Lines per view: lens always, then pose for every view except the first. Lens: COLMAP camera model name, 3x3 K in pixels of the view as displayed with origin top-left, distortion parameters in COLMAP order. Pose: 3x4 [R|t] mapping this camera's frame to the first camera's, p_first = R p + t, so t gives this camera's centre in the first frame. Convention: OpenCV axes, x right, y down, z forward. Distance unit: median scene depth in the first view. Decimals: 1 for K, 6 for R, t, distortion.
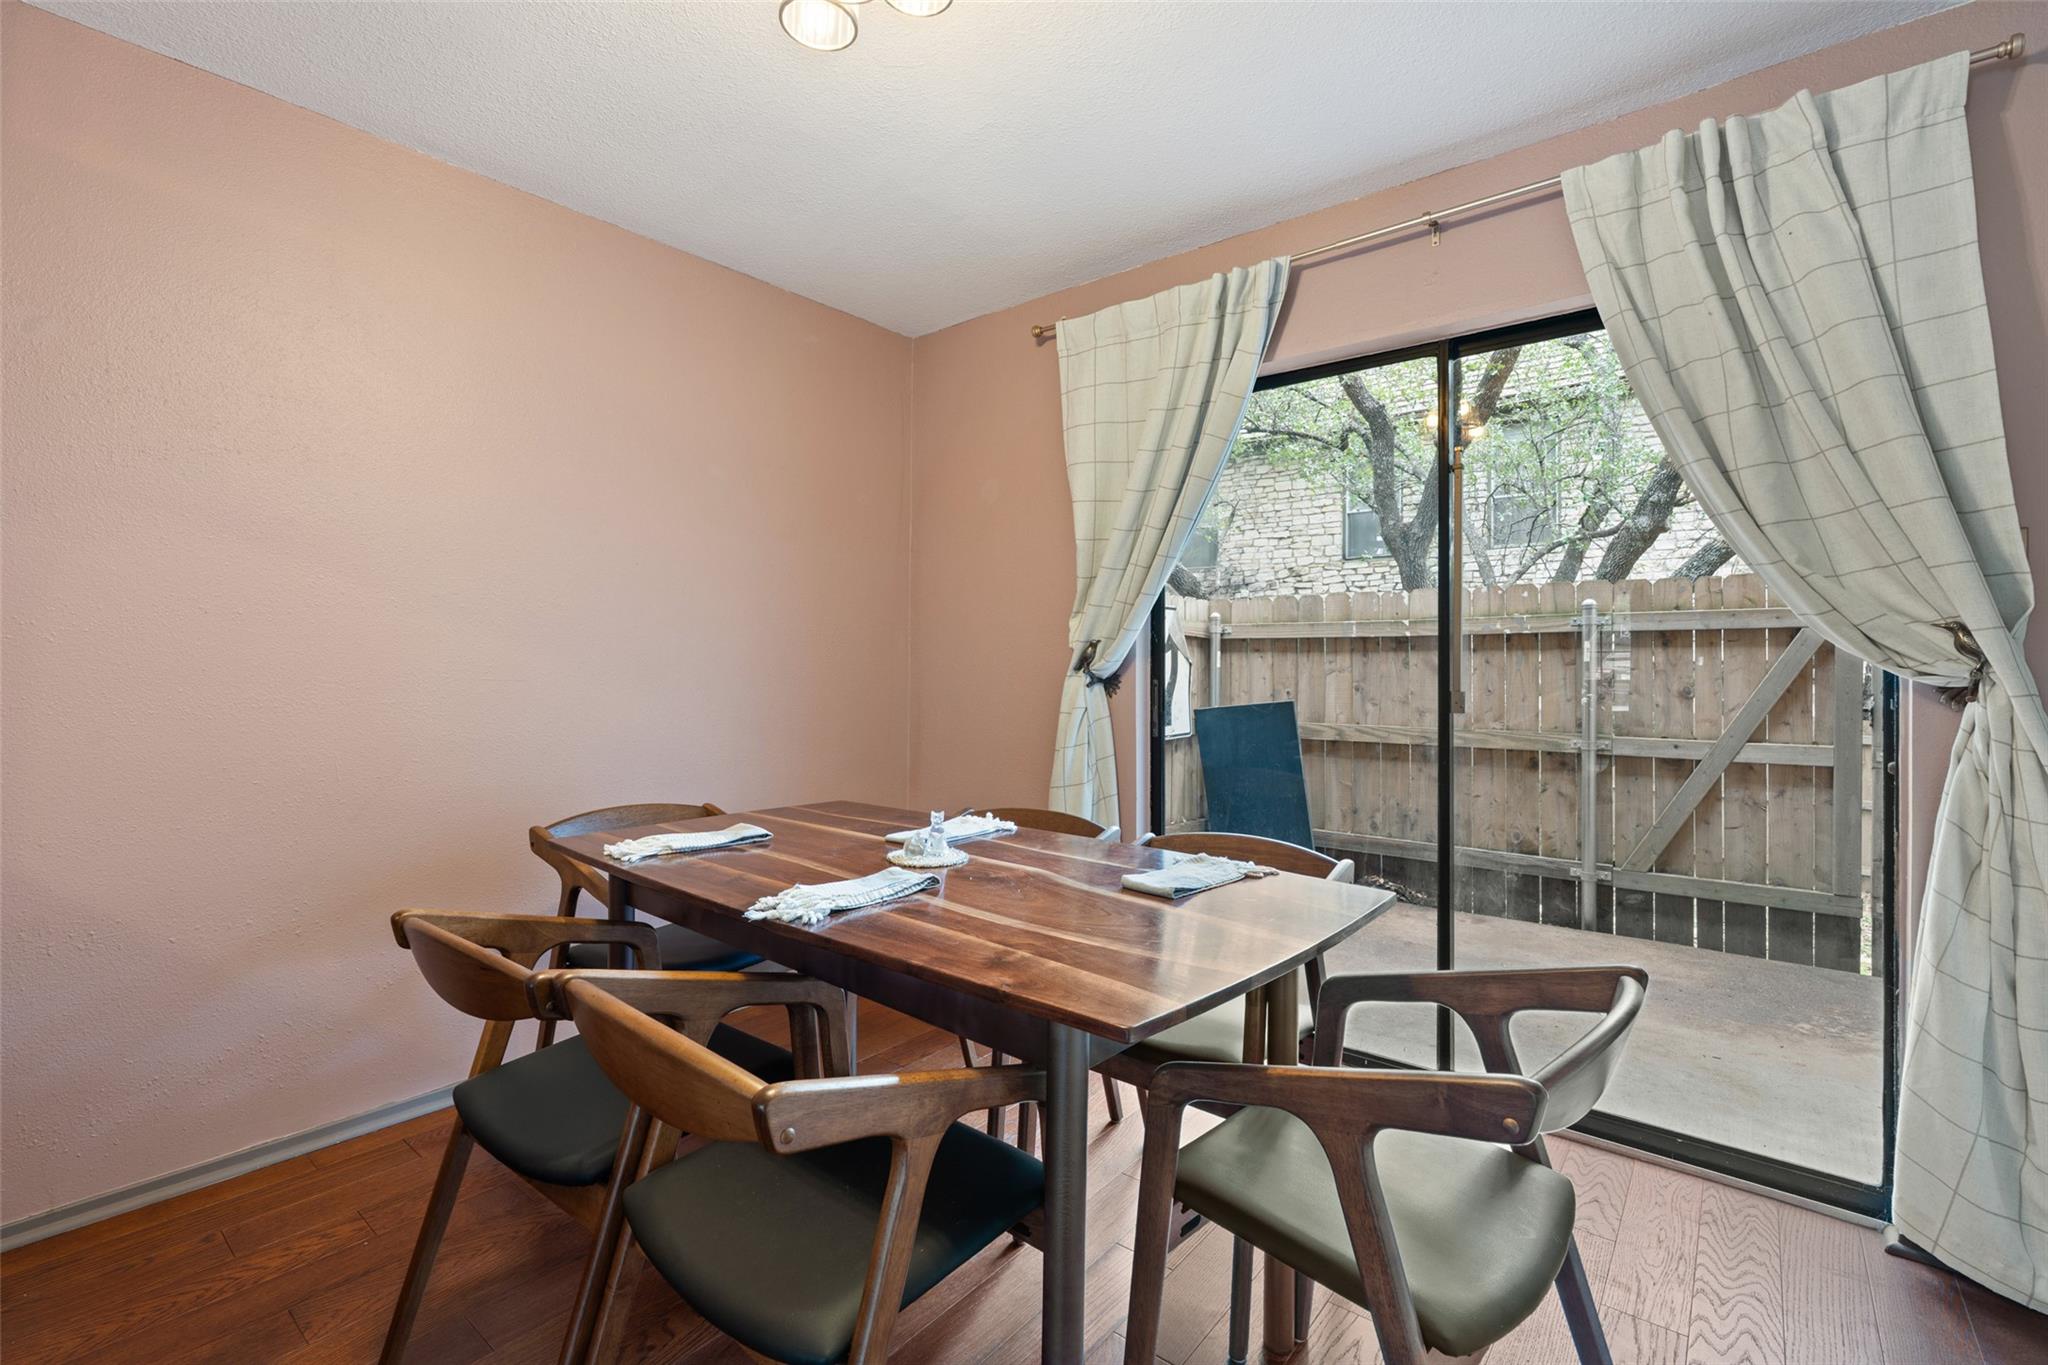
lens RADIAL K [[896.5, 0, 1030.8], [0, 896.5, 658.4], [0, 0, 1]] dist [-0.002413, 0.000653]
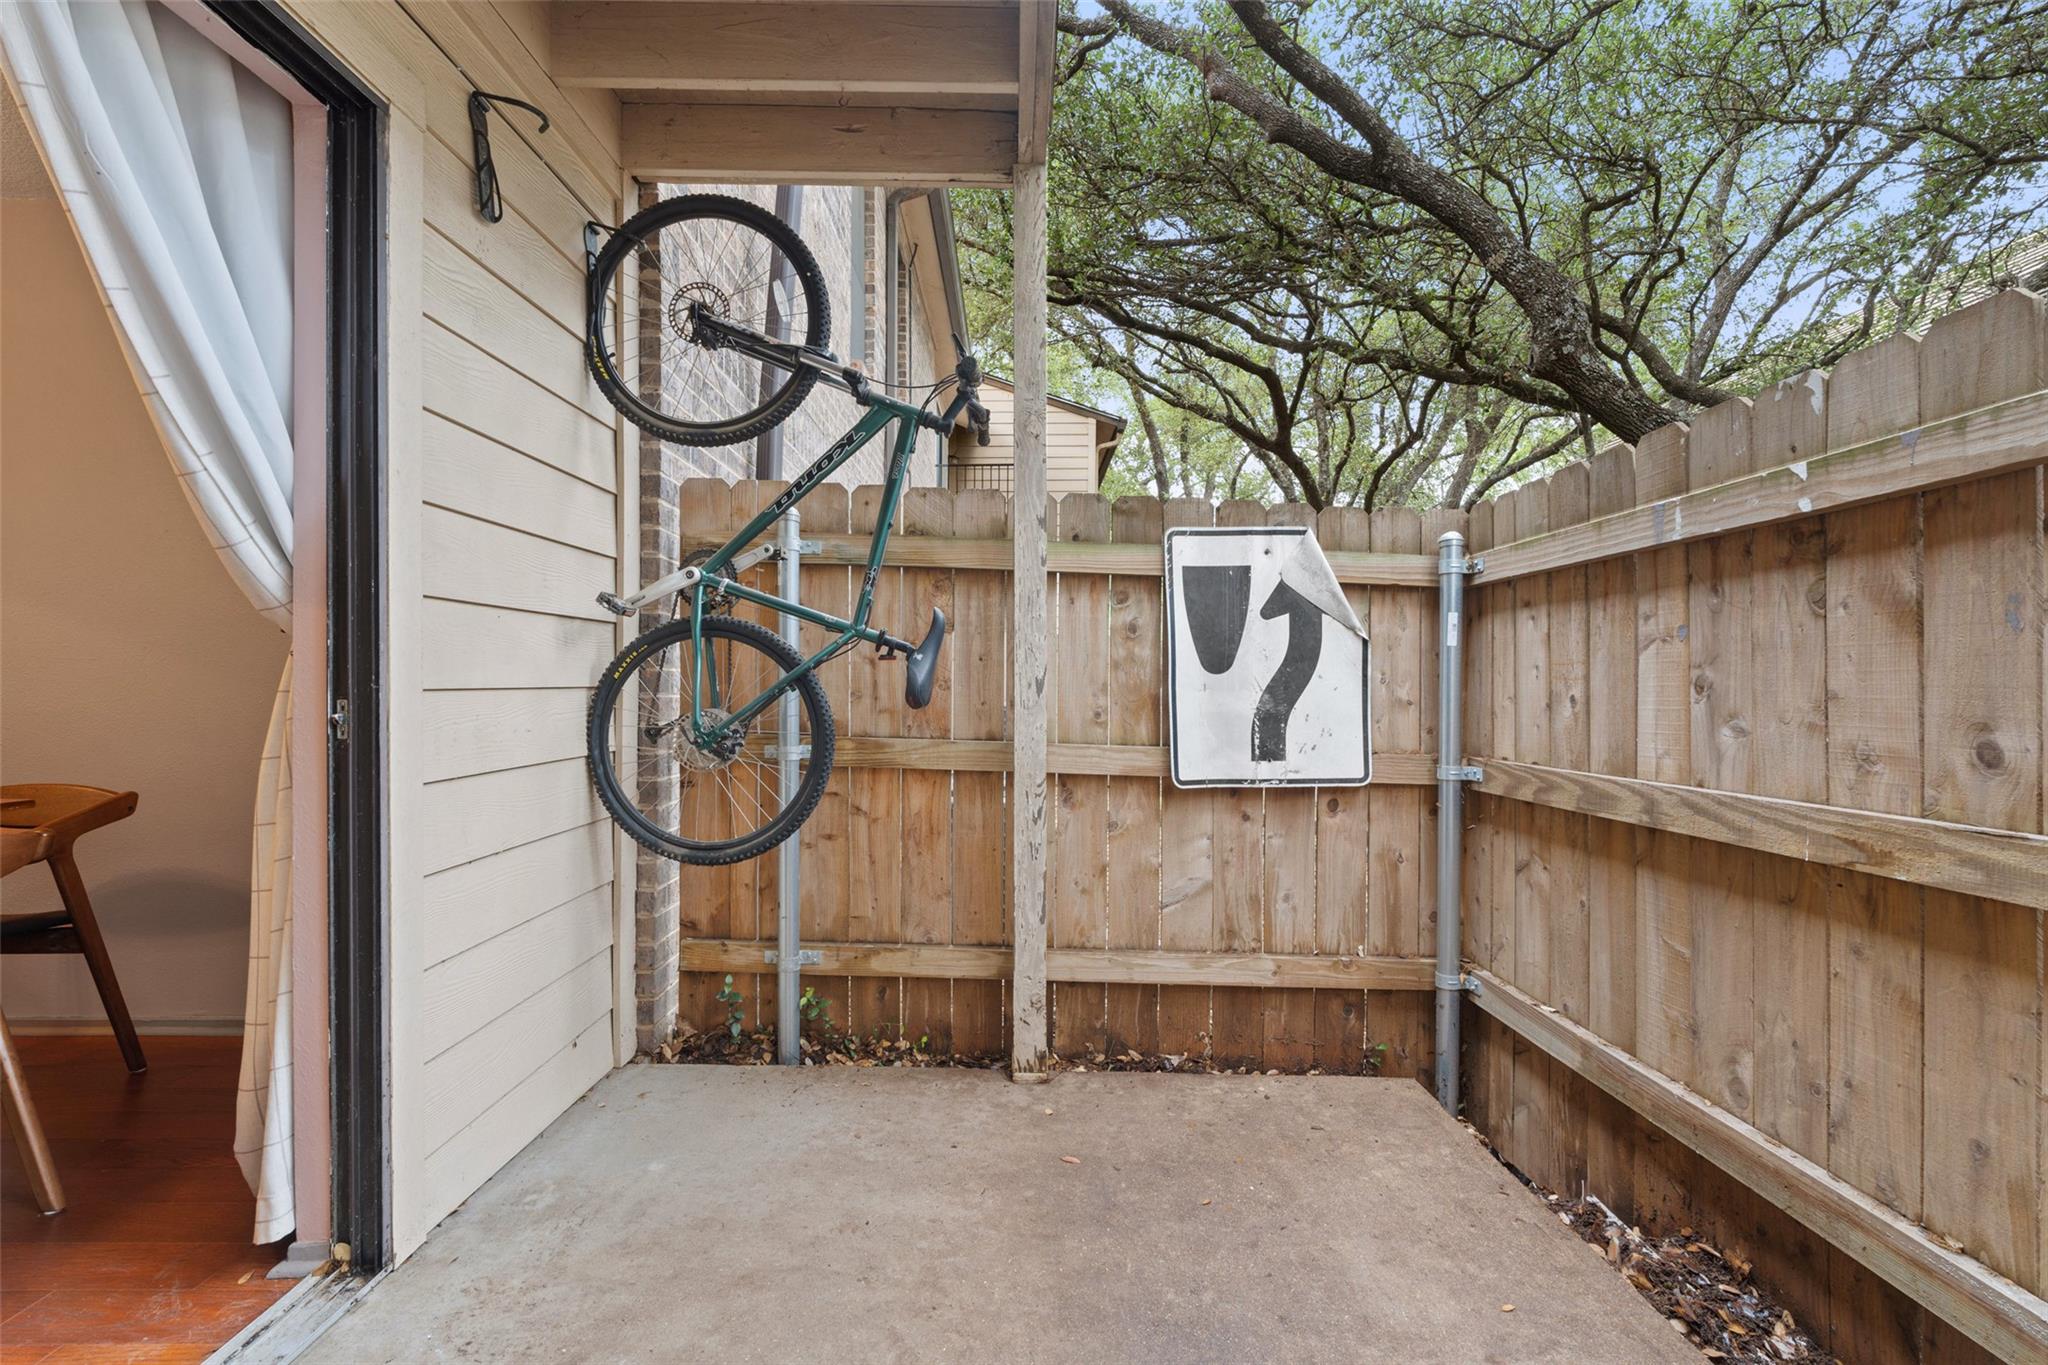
lens RADIAL K [[896.5, 0, 1028.9], [0, 896.5, 686.6], [0, 0, 1]] dist [-0.002413, 0.000653]
pose [[0.645016, -0.000425, -0.764169, 0.481575], [-0.000734, 0.999999, -0.001176, 0.035934], [0.764168, 0.001319, 0.645015, 0.591047]]
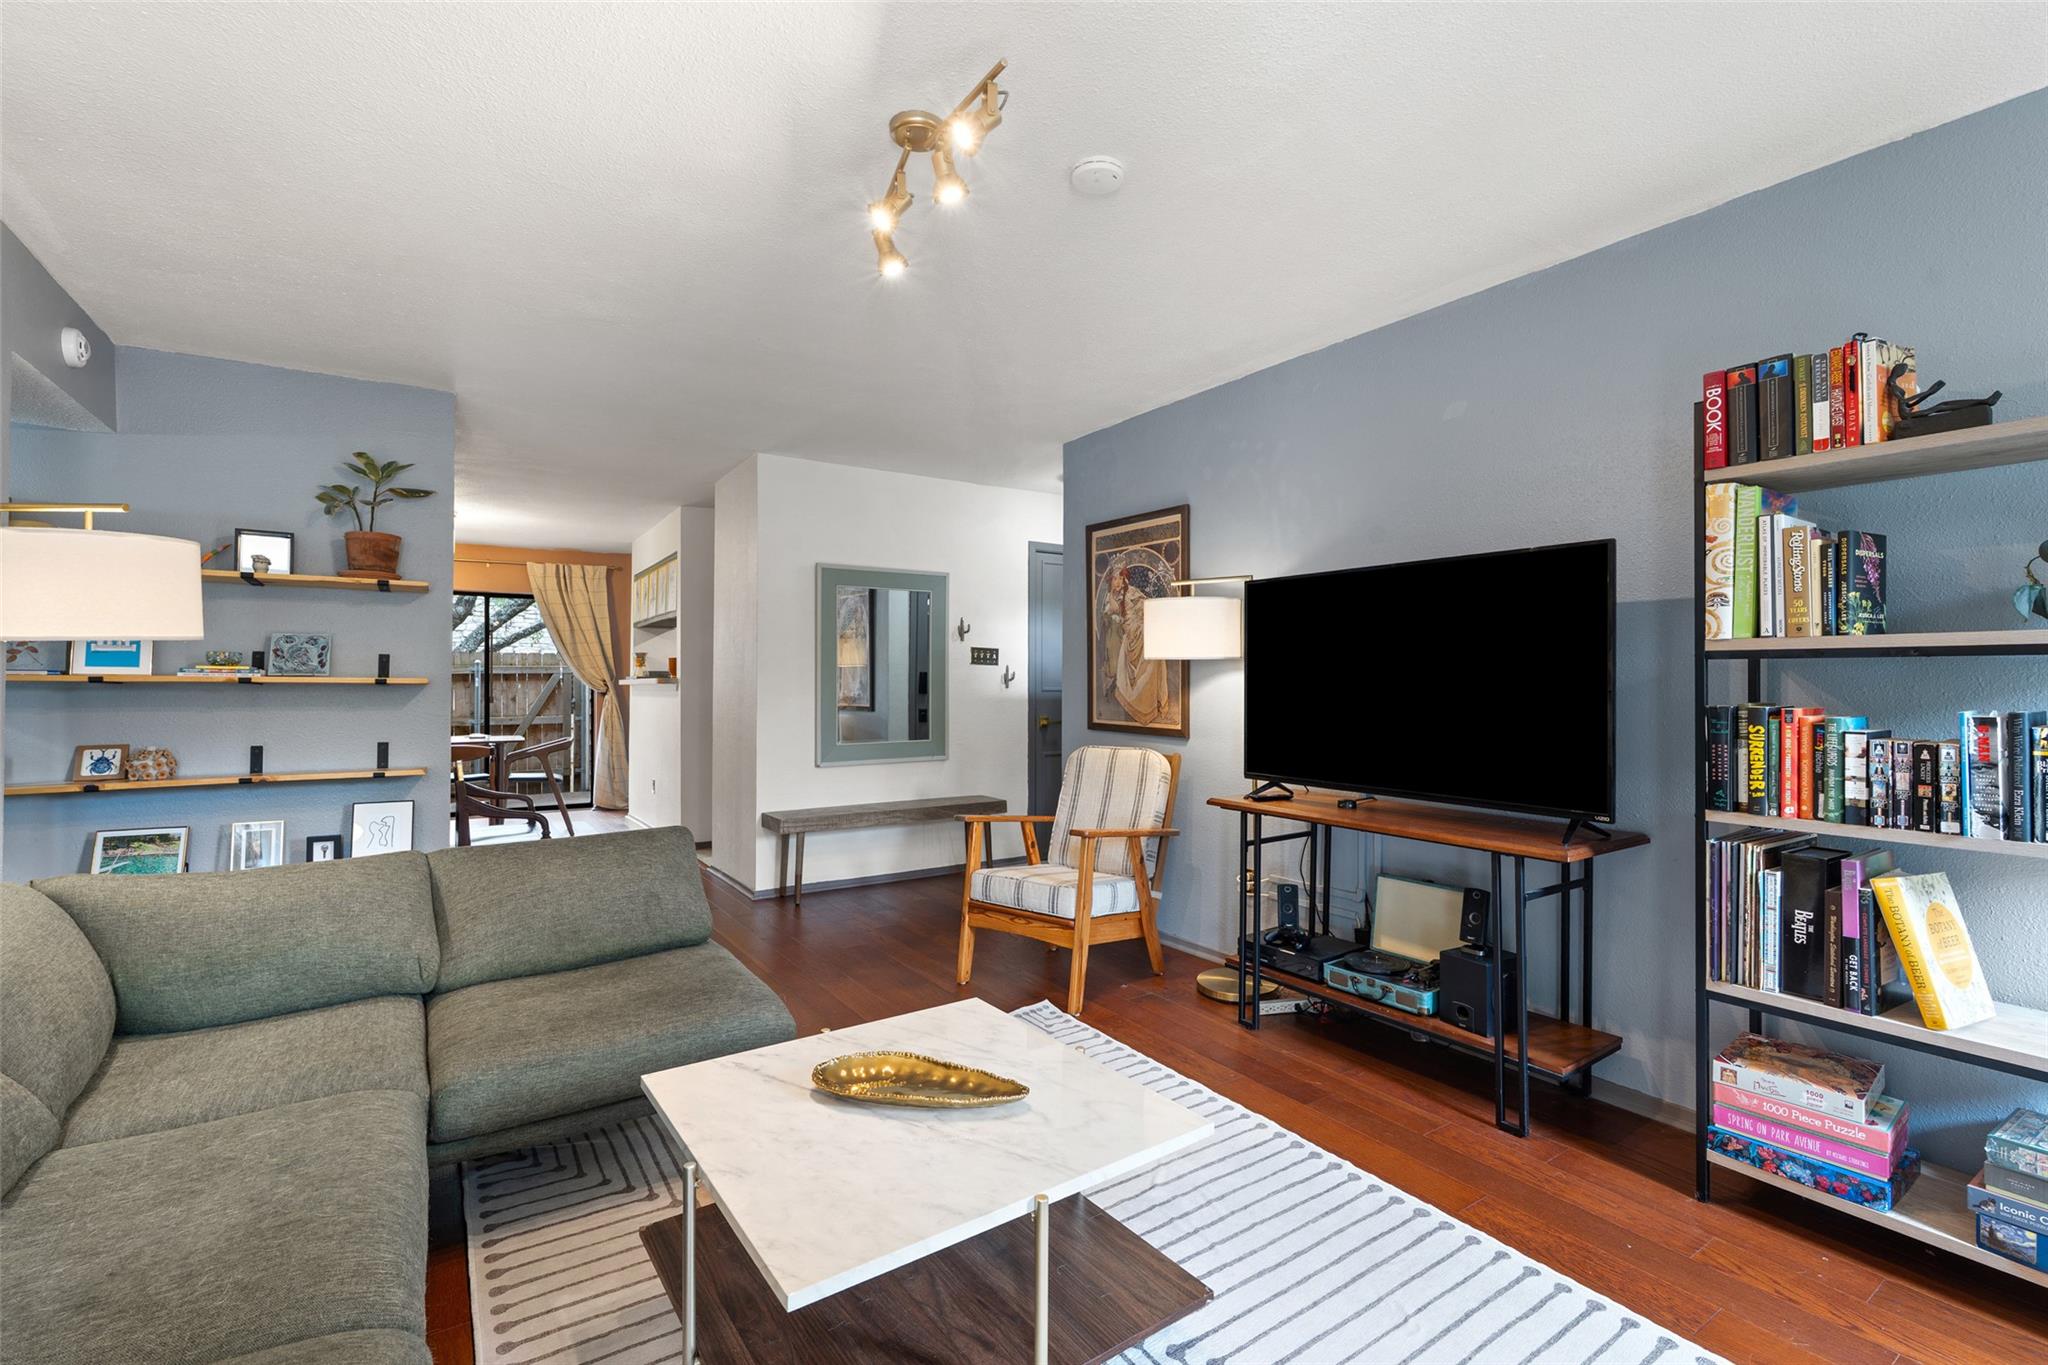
lens RADIAL K [[896.5, 0, 1012.8], [0, 896.5, 674.6], [0, 0, 1]] dist [-0.002413, 0.000653]
pose [[0.303690, 0.003738, 0.952764, -1.036492], [-0.001252, 0.999993, -0.003525, -0.018343], [-0.952770, -0.000123, 0.303692, -0.919272]]
